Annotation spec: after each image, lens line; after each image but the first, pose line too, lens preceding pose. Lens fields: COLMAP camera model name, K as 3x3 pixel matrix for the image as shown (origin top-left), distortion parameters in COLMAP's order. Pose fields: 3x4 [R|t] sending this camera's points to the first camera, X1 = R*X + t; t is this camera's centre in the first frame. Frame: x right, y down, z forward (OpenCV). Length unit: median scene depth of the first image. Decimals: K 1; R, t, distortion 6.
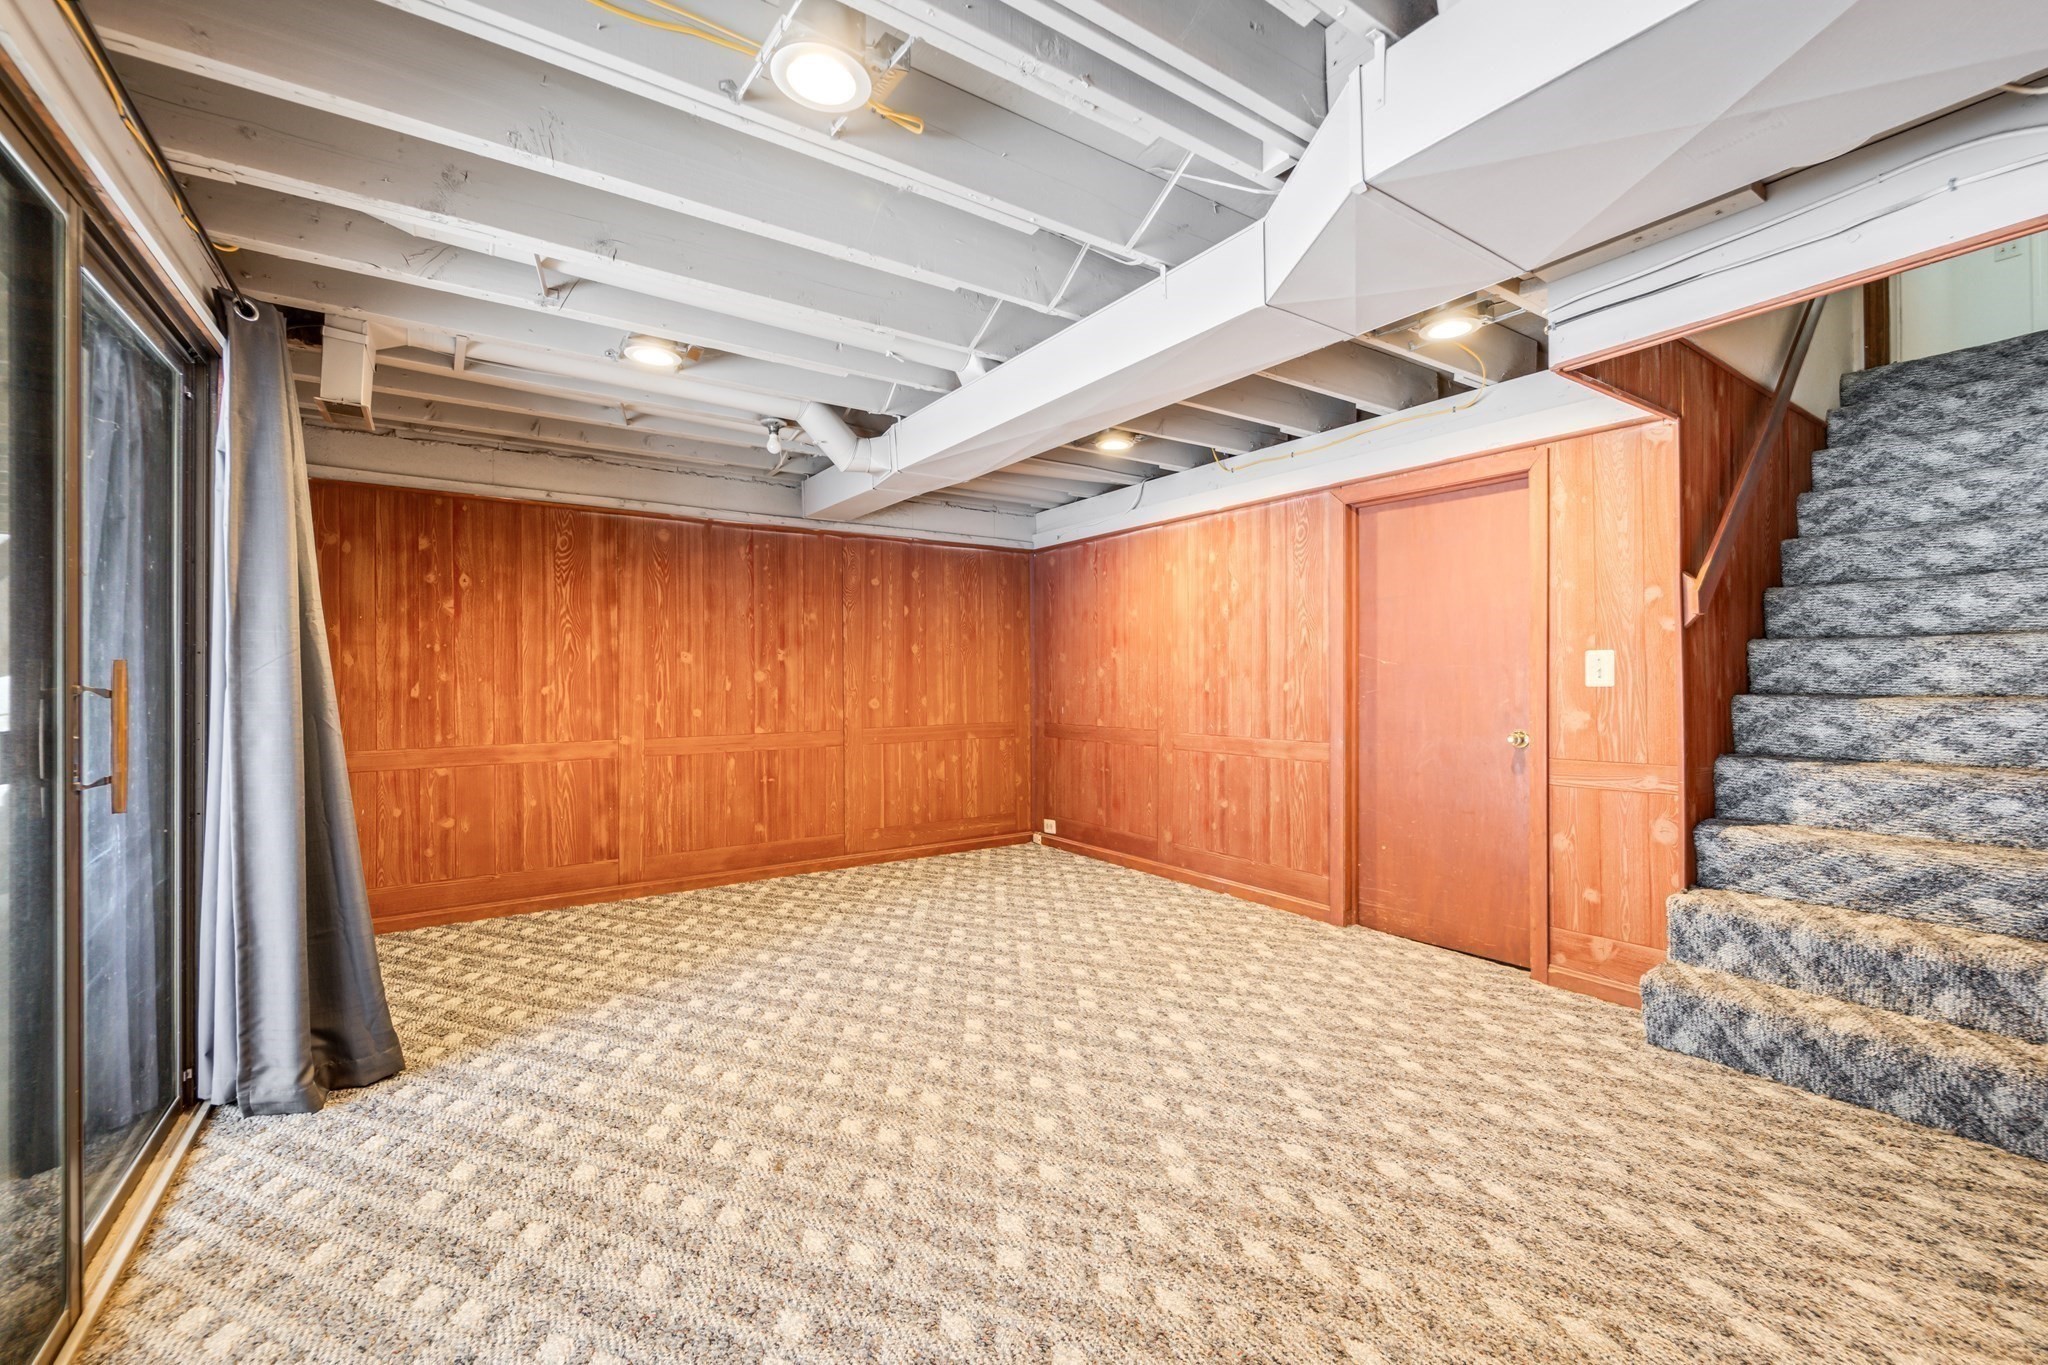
lens RADIAL K [[849.2, 0, 1041.6], [0, 849.2, 670.7], [0, 0, 1]] dist [0.006620, -0.003710]
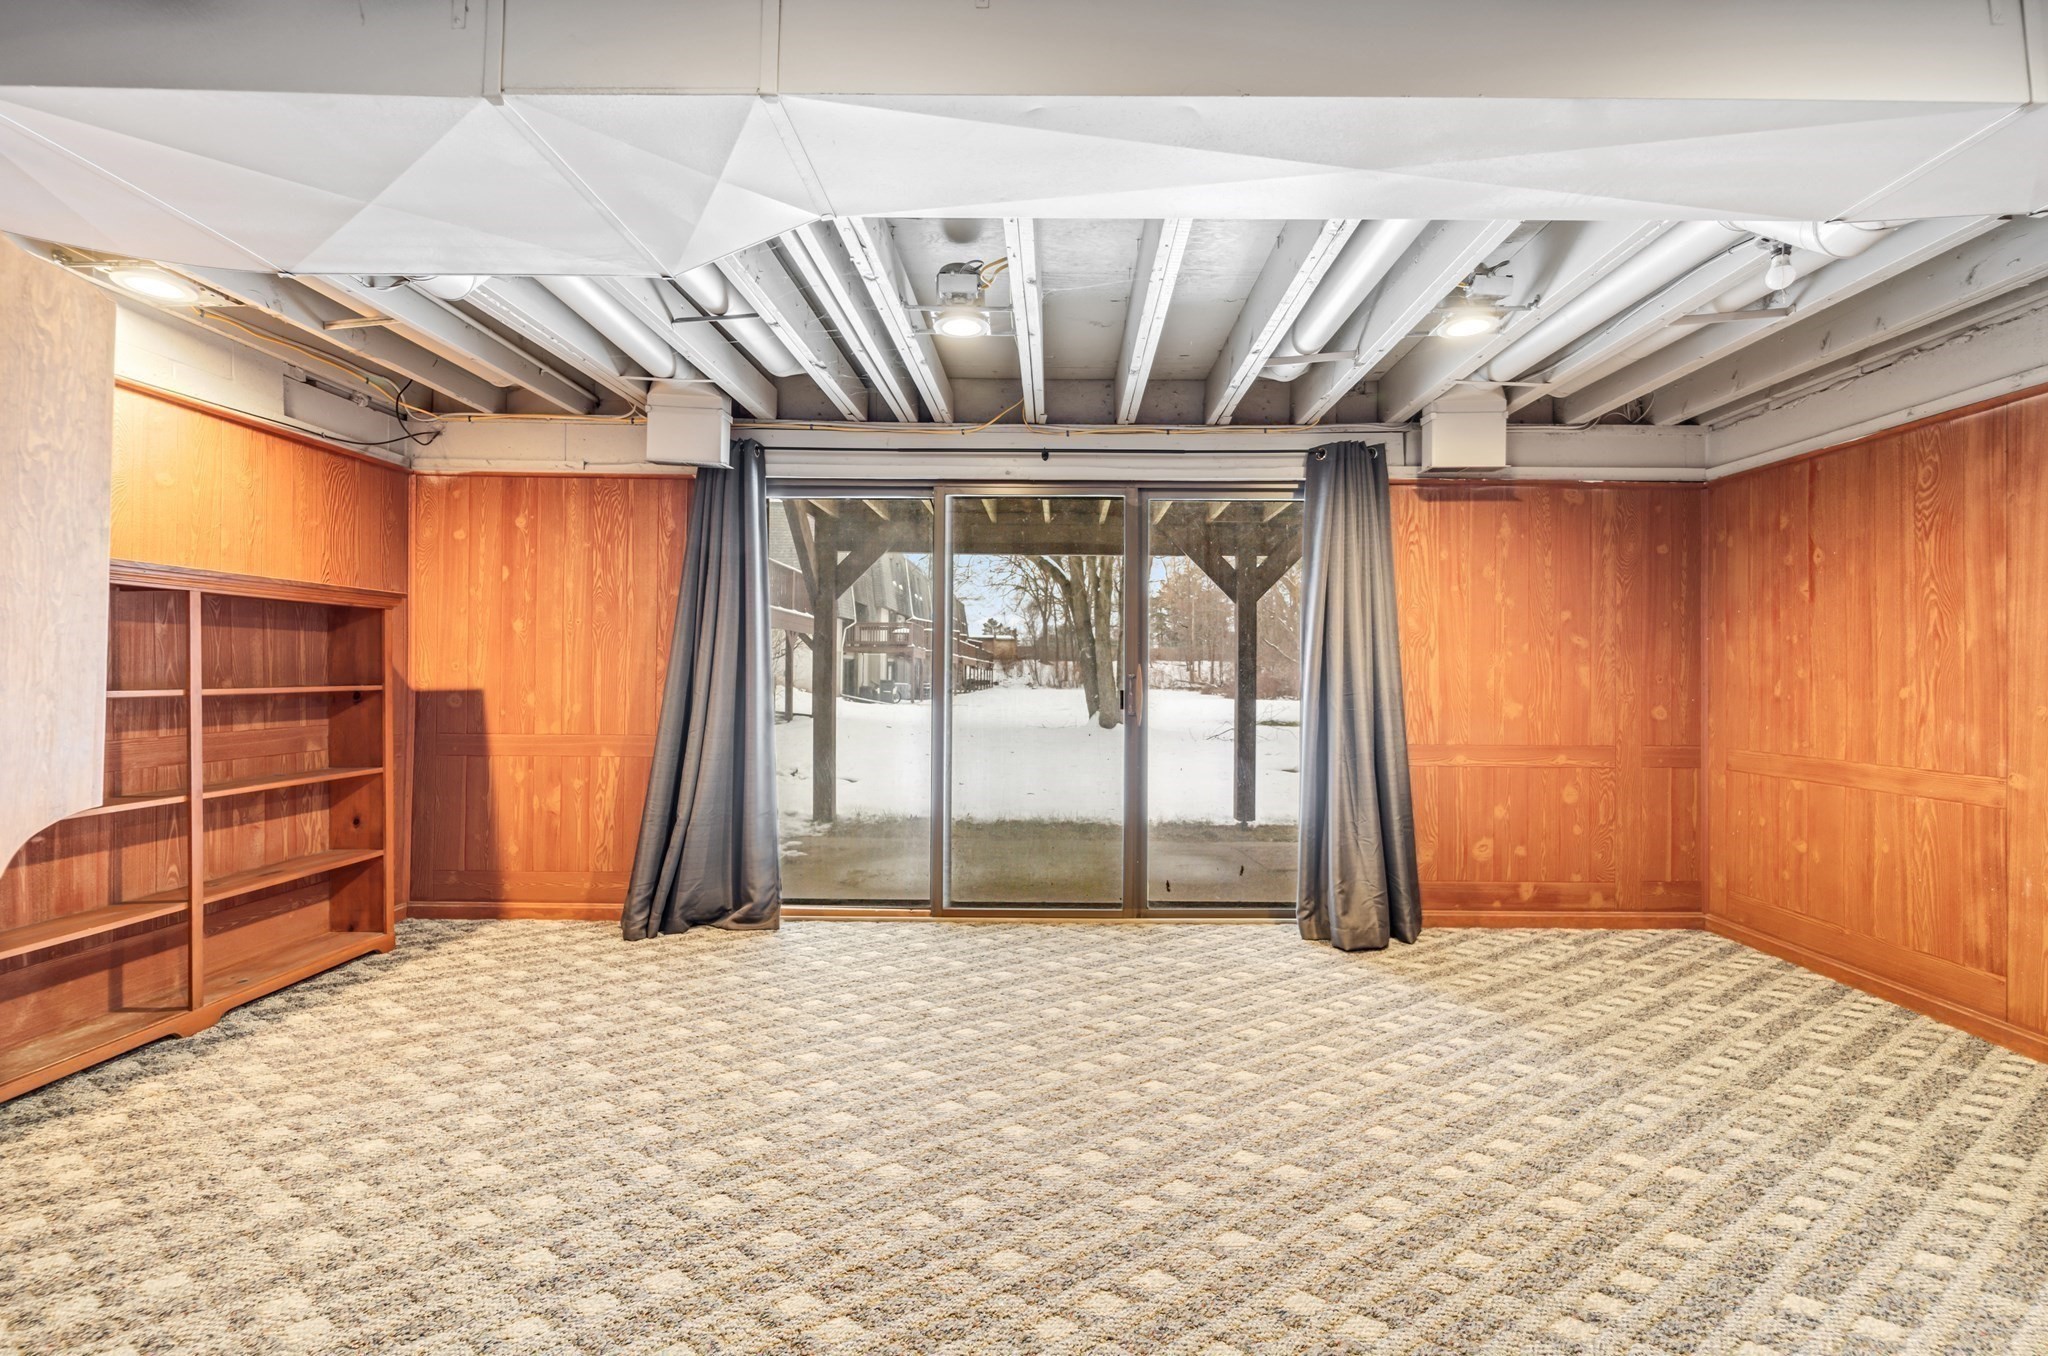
lens RADIAL K [[849.2, 0, 1041.6], [0, 849.2, 666.2], [0, 0, 1]] dist [0.006620, -0.003710]
pose [[-0.591626, -0.006343, -0.806188, 0.422376], [0.002589, 0.999949, -0.009767, 0.006389], [0.806208, -0.007866, -0.591579, 0.876356]]
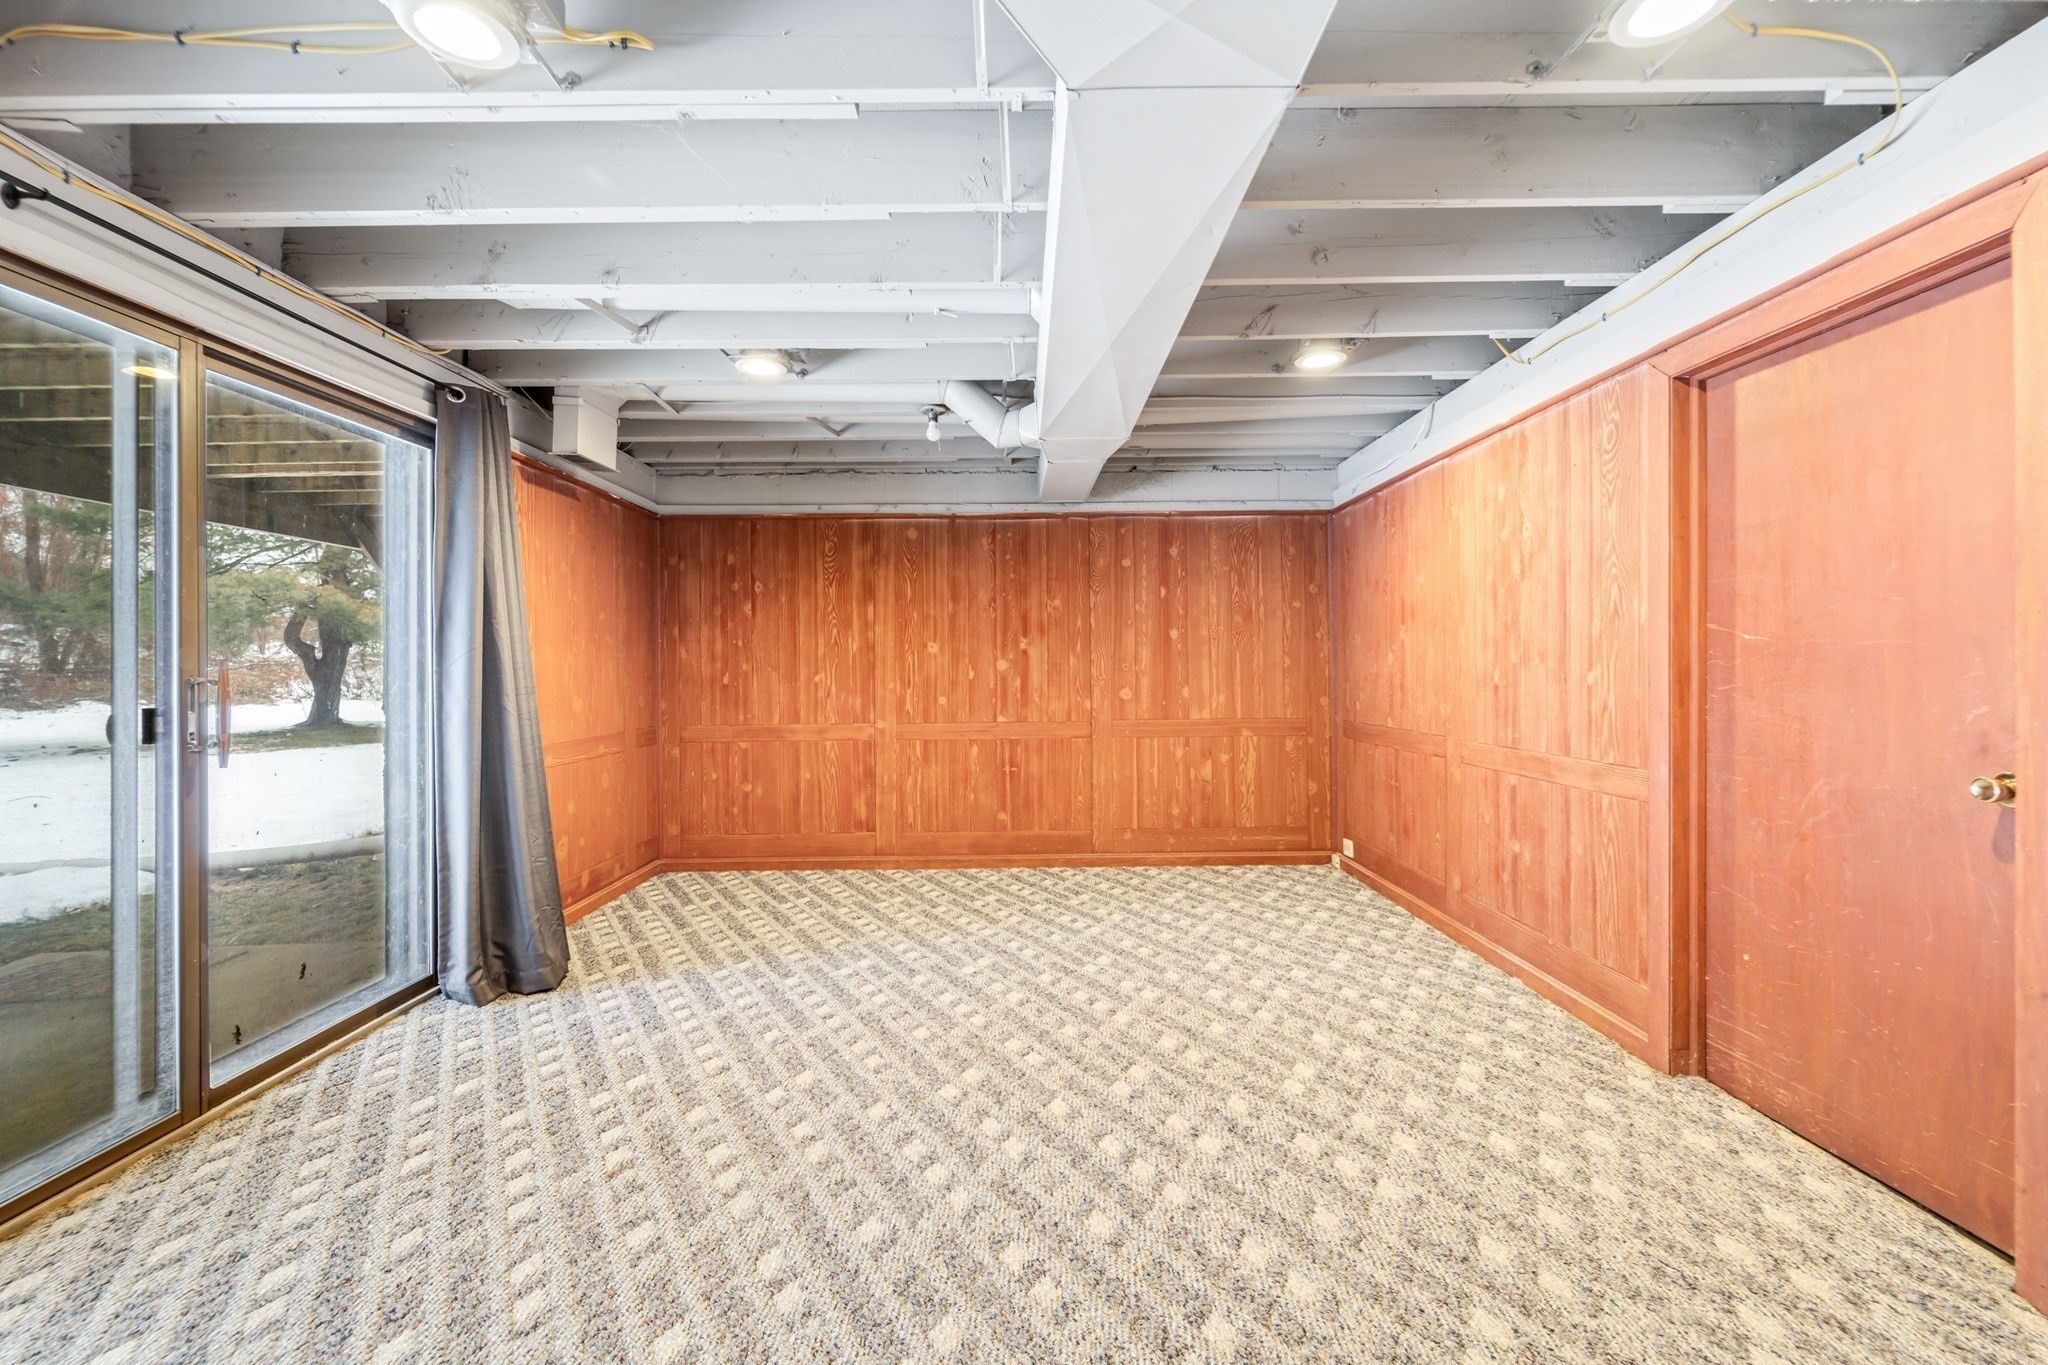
lens RADIAL K [[841.5, 0, 1034.8], [0, 841.5, 659.0], [0, 0, 1]] dist [0.001134, -0.000509]
pose [[0.821996, -0.008569, -0.569429, 0.318385], [0.009780, 0.999952, -0.000929, 0.000725], [0.569410, -0.004806, 0.822040, 0.242610]]
